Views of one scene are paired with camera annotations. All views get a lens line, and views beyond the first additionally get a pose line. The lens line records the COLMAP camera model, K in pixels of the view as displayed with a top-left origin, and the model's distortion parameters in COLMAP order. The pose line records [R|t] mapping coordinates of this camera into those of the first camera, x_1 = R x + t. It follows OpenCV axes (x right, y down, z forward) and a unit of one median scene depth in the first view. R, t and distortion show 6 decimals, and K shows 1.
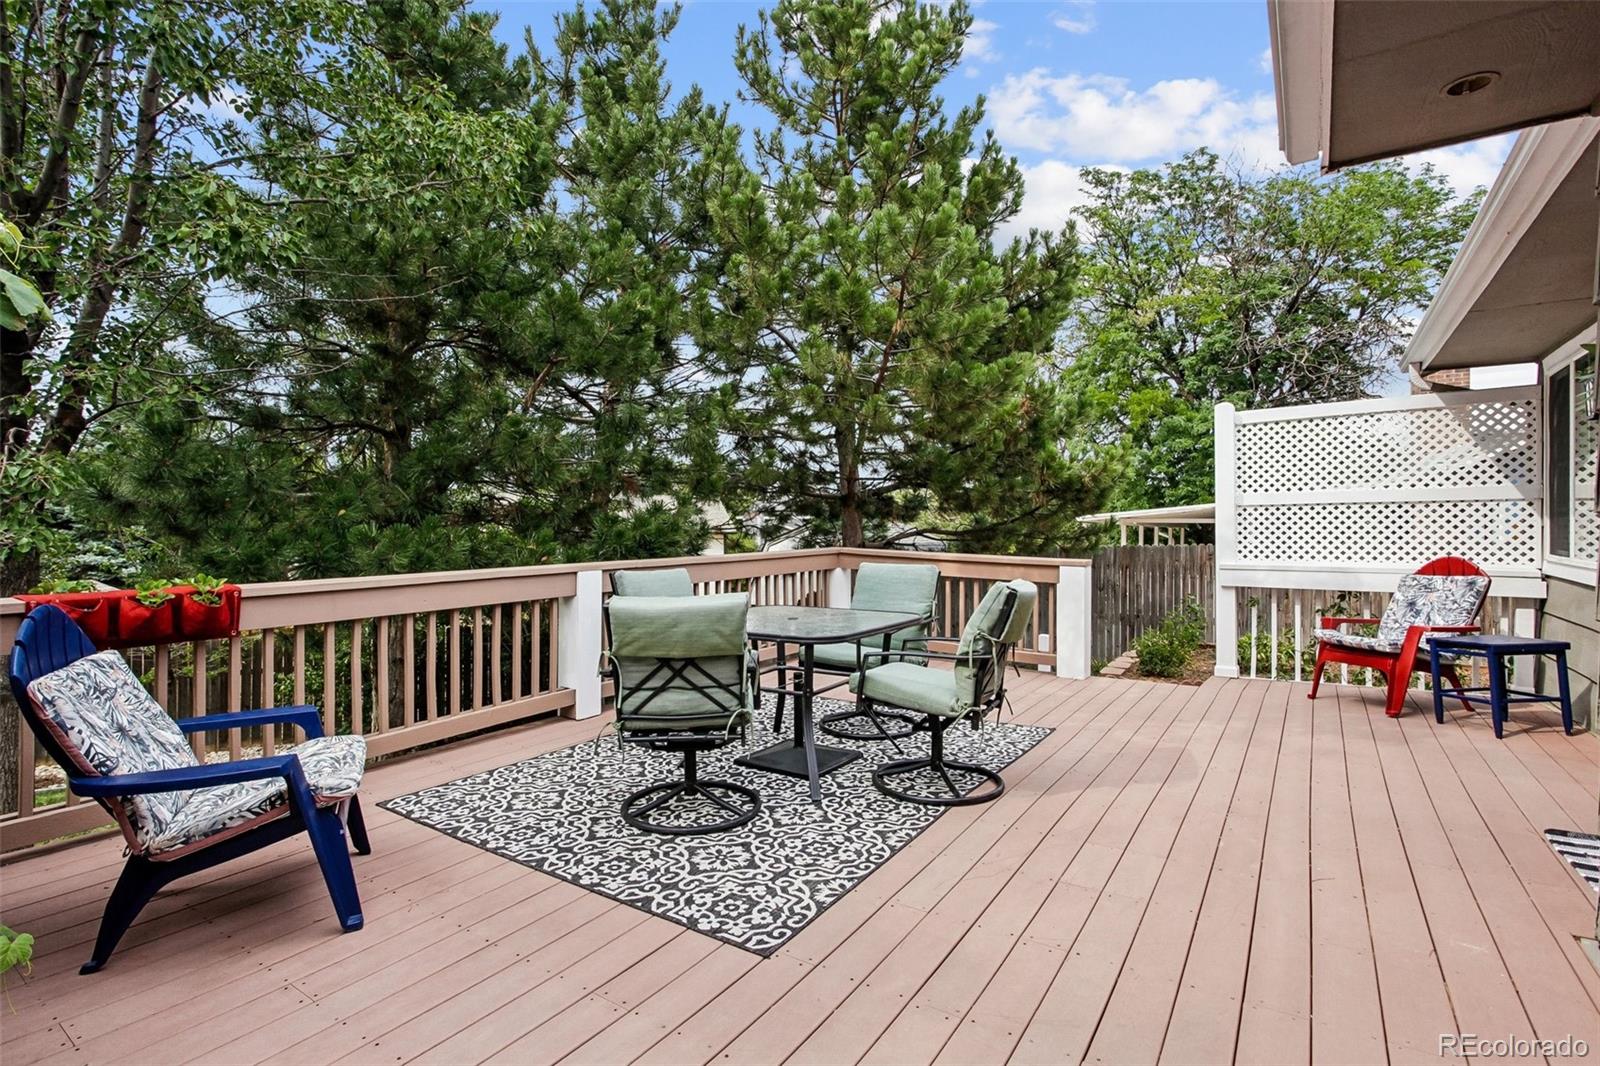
lens RADIAL K [[771.9, 0, 794.7], [0, 771.9, 539.9], [0, 0, 1]] dist [-0.001047, 0.000238]
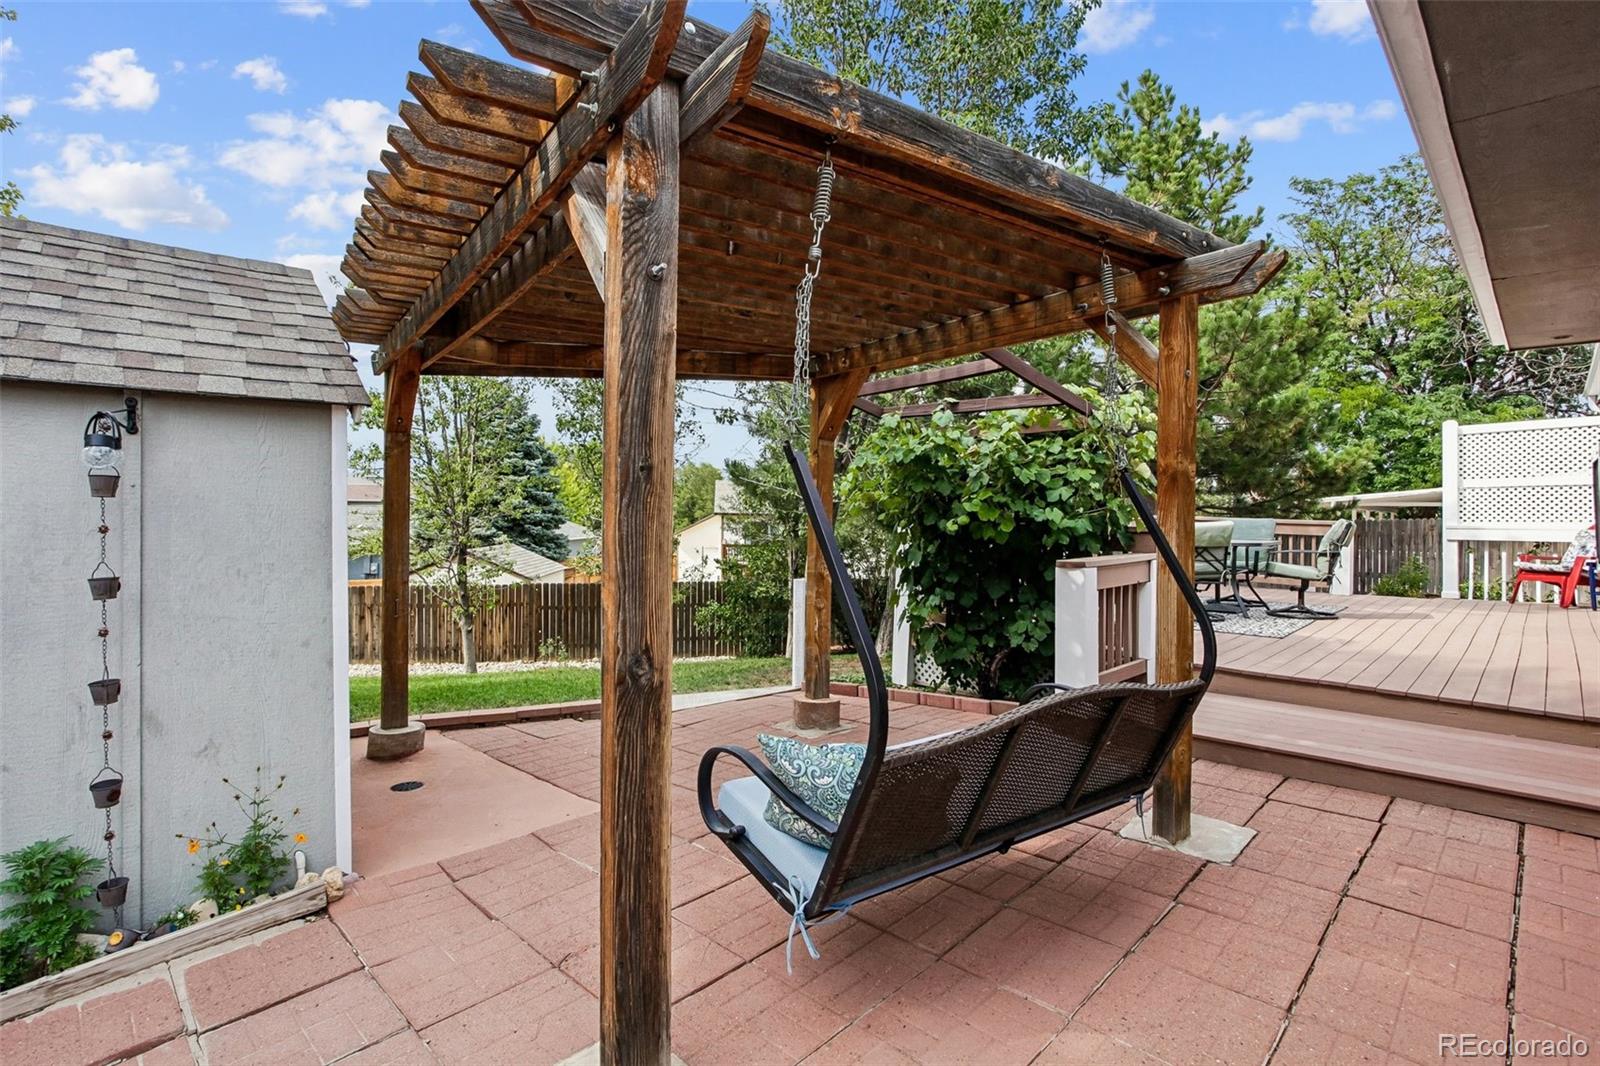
lens RADIAL K [[783.7, 0, 802.1], [0, 783.7, 528.2], [0, 0, 1]] dist [0.020845, -0.000334]
pose [[0.987189, 0.009451, -0.159276, -0.373250], [-0.009528, 0.999955, 0.000278, 0.038776], [0.159271, 0.001243, 0.987234, -0.618058]]
